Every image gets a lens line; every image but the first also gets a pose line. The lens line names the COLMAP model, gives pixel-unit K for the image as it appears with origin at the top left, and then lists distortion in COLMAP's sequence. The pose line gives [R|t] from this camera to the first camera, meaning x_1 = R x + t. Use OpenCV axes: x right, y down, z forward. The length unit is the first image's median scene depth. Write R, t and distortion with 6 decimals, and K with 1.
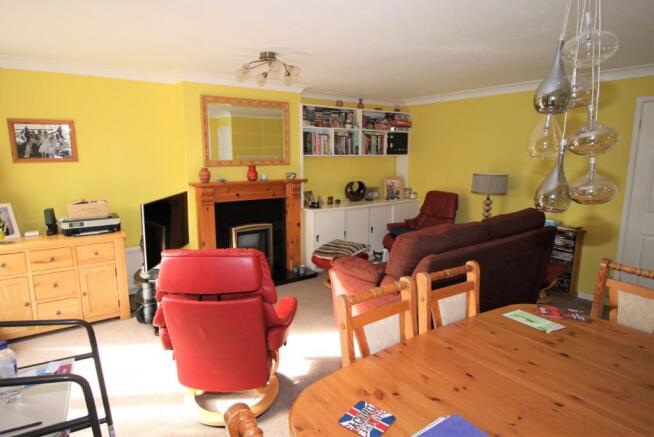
lens RADIAL K [[388.7, 0, 327.0], [0, 388.7, 218.5], [0, 0, 1]] dist [-0.001627, -0.001441]
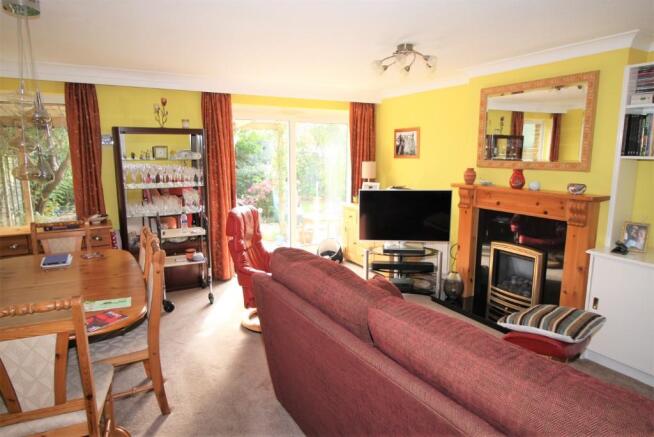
lens RADIAL K [[419.4, 0, 327.0], [0, 419.4, 218.5], [0, 0, 1]] dist [0.003301, 0.001510]
pose [[-0.125142, 0.153489, -0.980194, 0.725078], [-0.172284, 0.969589, 0.173824, -0.127390], [0.977066, 0.190624, -0.094892, 0.774640]]
